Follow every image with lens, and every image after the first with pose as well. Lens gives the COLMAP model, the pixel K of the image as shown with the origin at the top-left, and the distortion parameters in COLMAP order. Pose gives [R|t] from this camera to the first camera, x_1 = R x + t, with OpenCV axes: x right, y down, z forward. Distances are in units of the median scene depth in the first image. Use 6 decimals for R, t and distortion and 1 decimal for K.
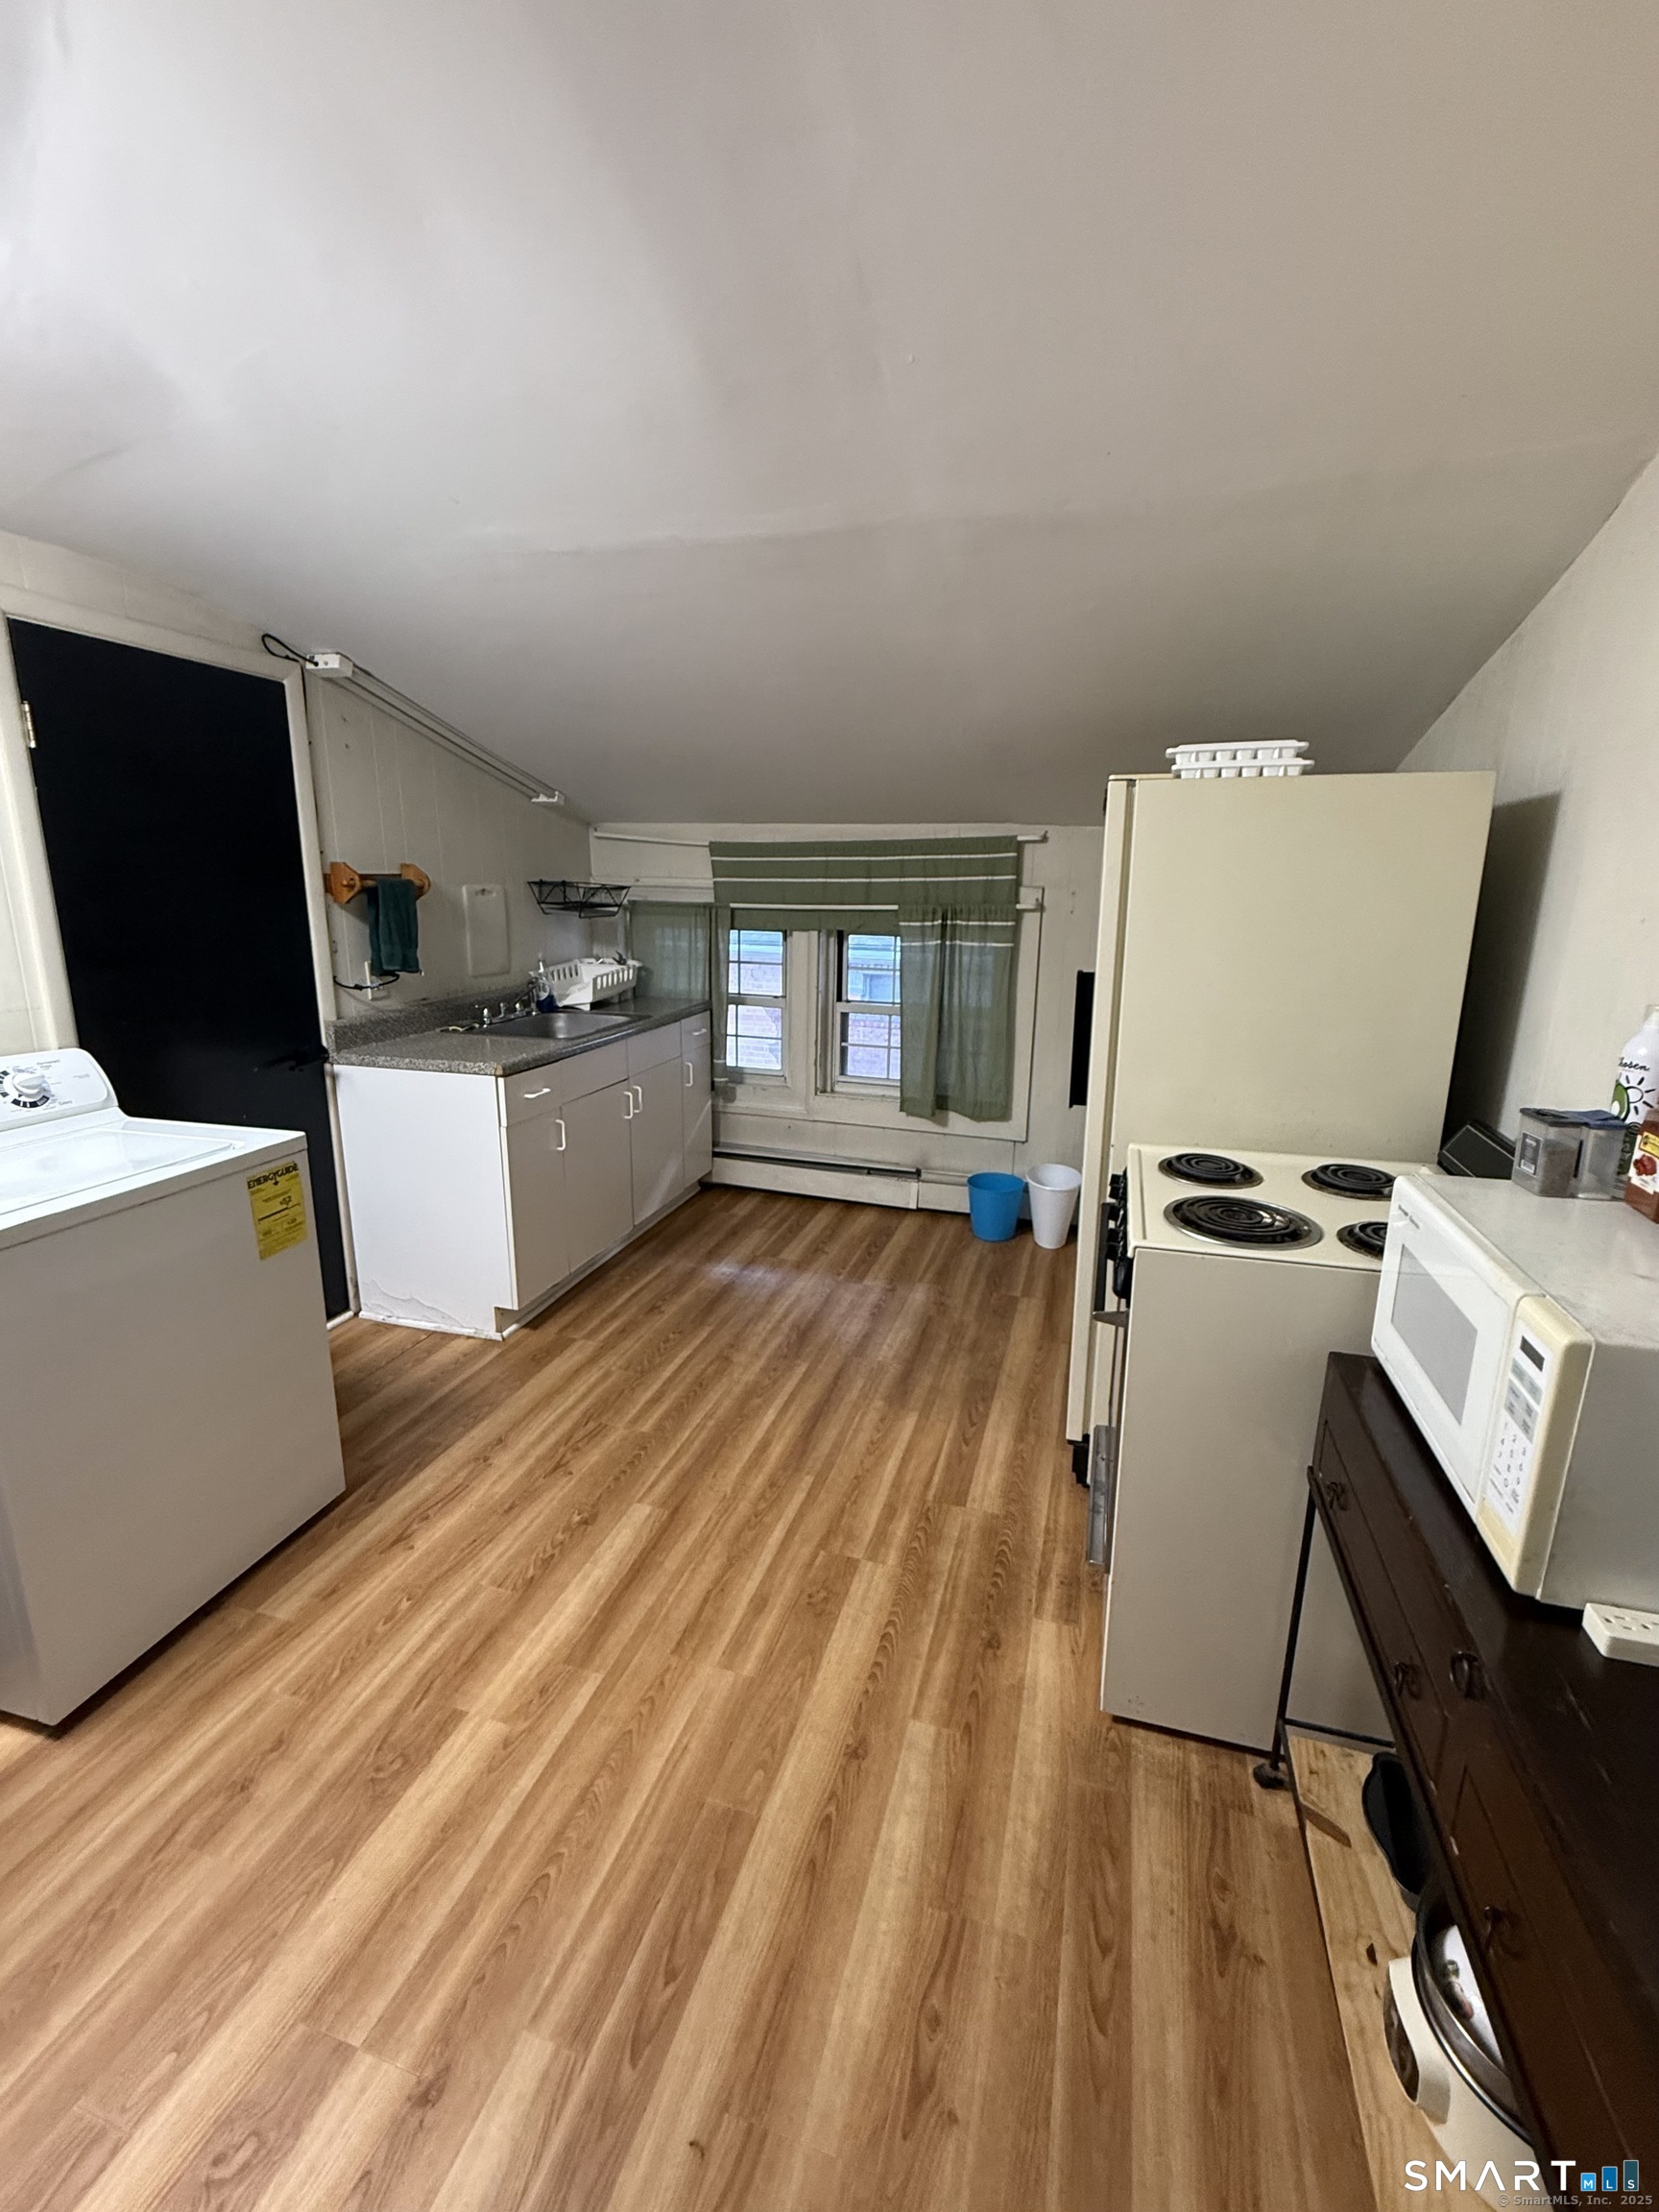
lens RADIAL K [[893.5, 0, 810.9], [0, 893.5, 1096.6], [0, 0, 1]] dist [0.001723, 0.000744]
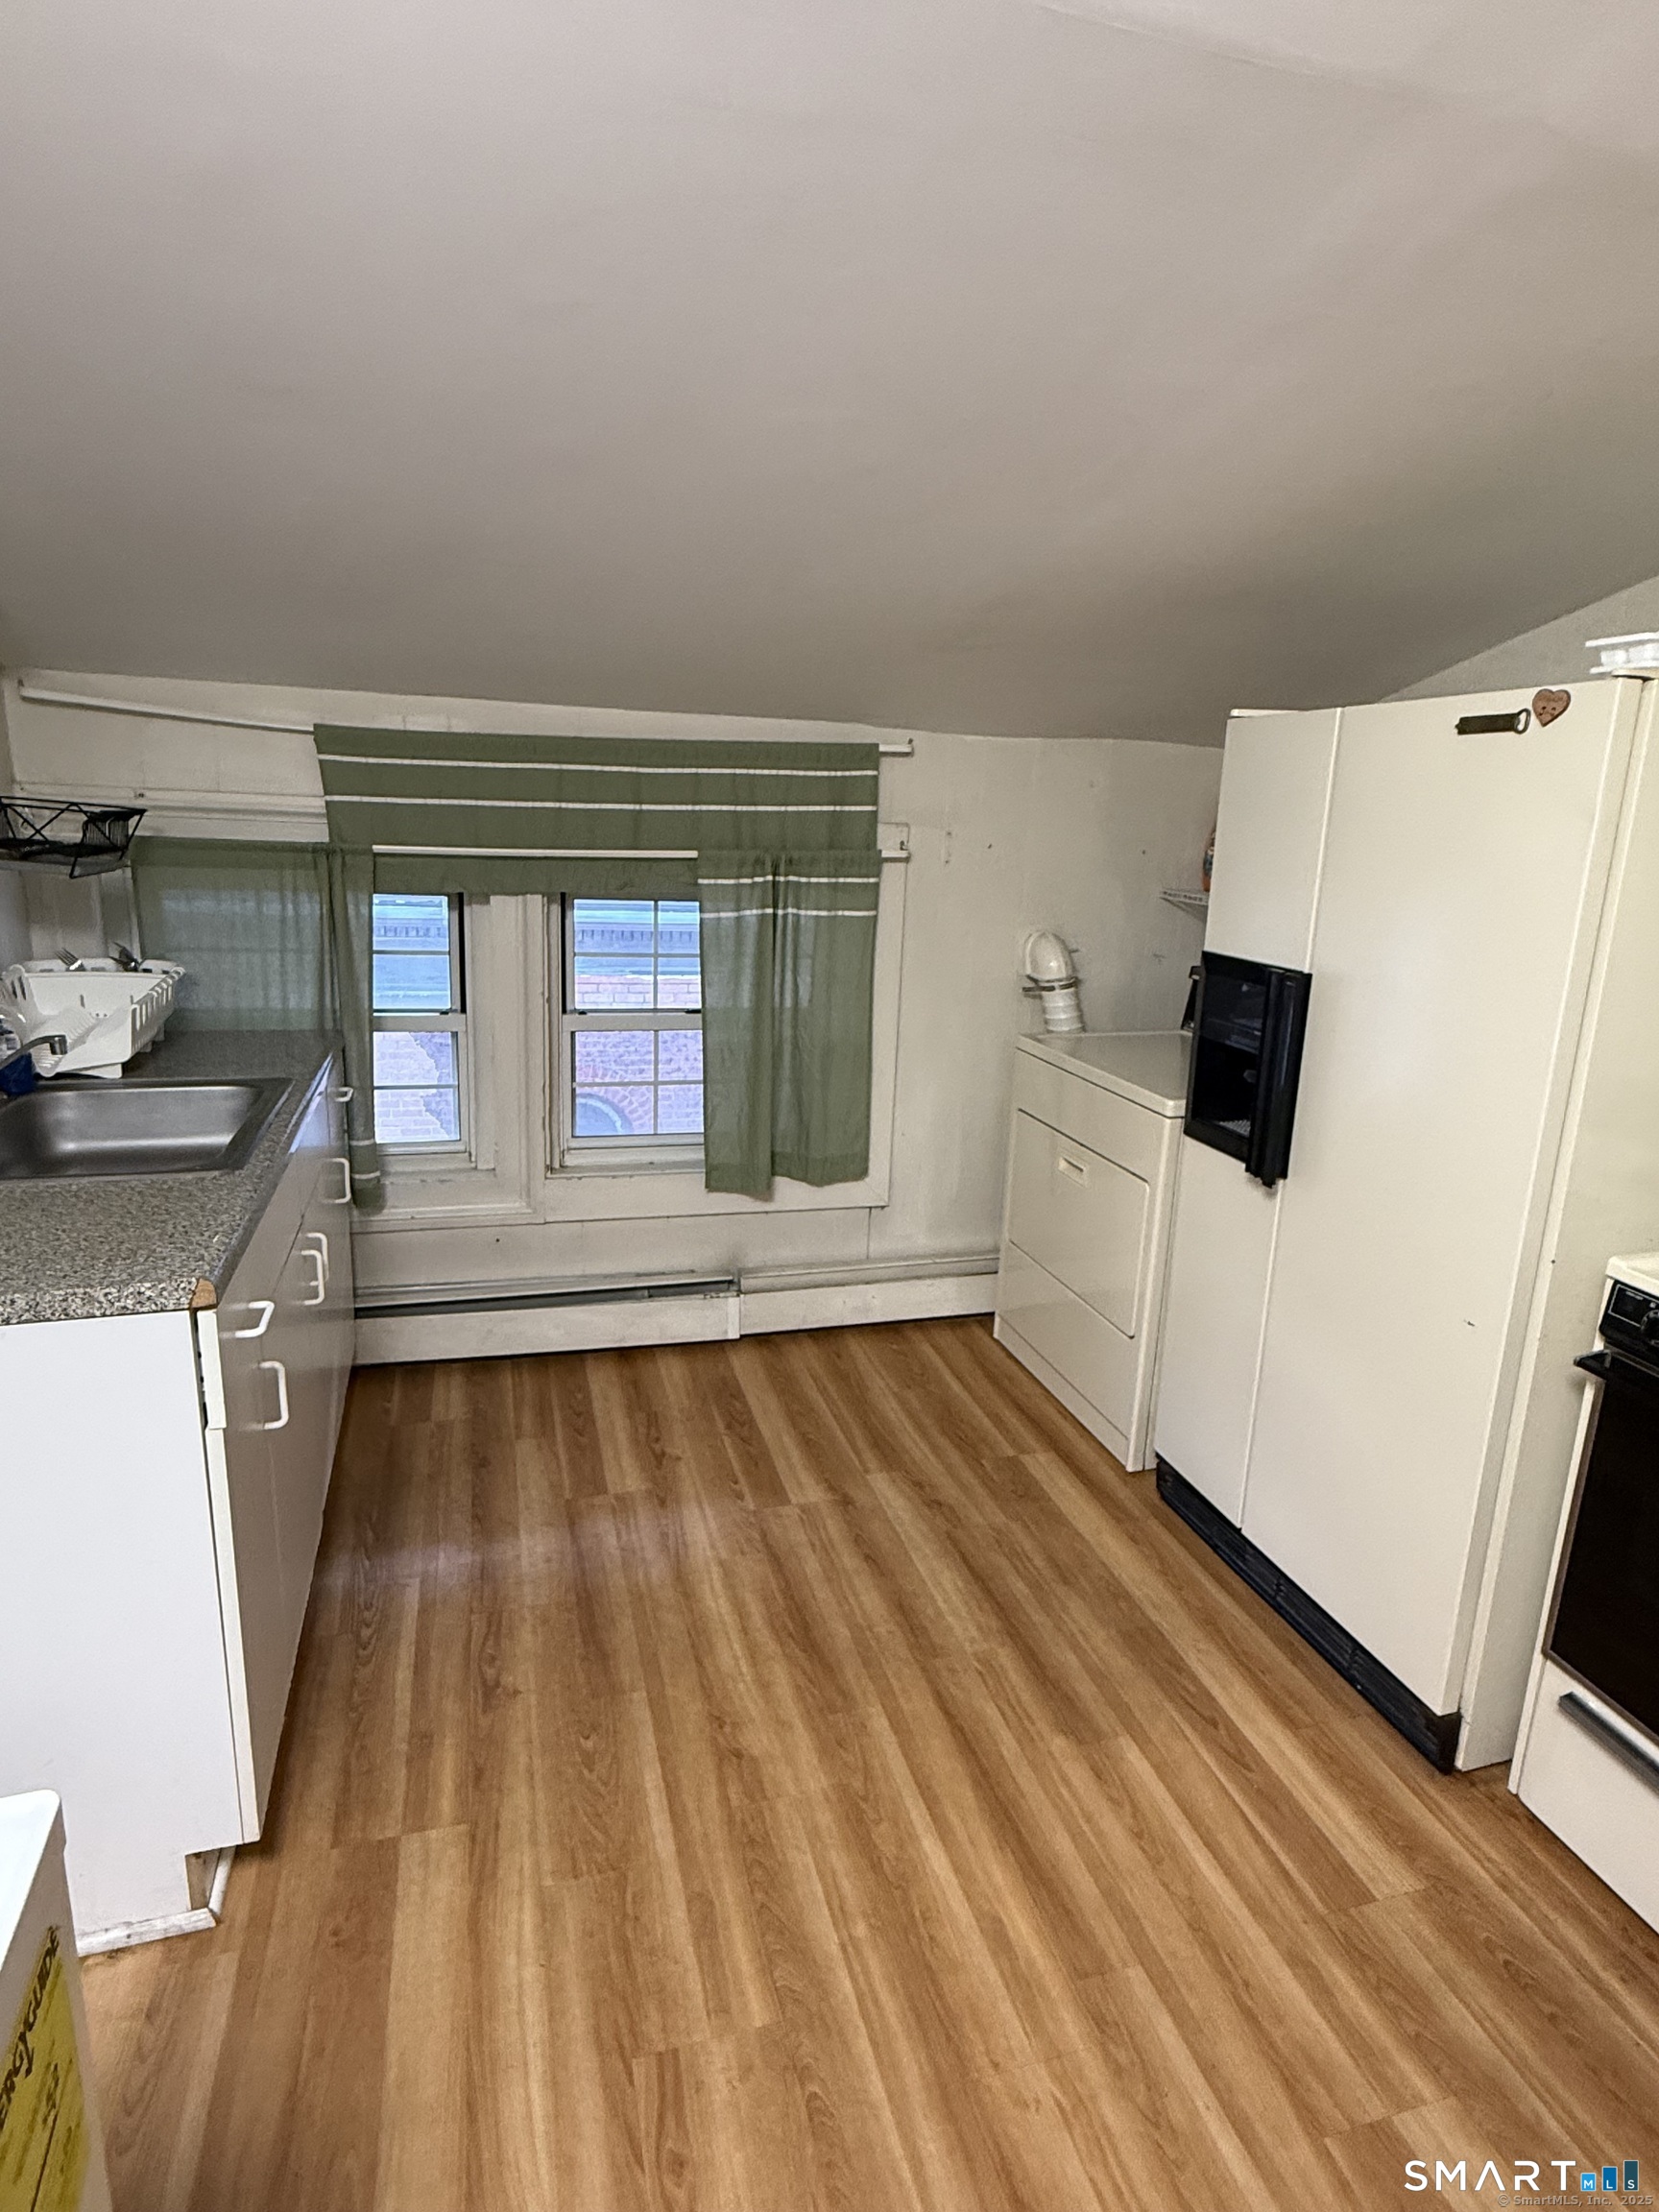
lens RADIAL K [[1185.6, 0, 834.5], [0, 1185.6, 1099.8], [0, 0, 1]] dist [0.004974, -0.000782]
pose [[0.841609, -0.109995, 0.528767, -0.267070], [0.103474, 0.993744, 0.042026, -0.073213], [-0.530082, 0.019344, 0.847726, 0.286144]]
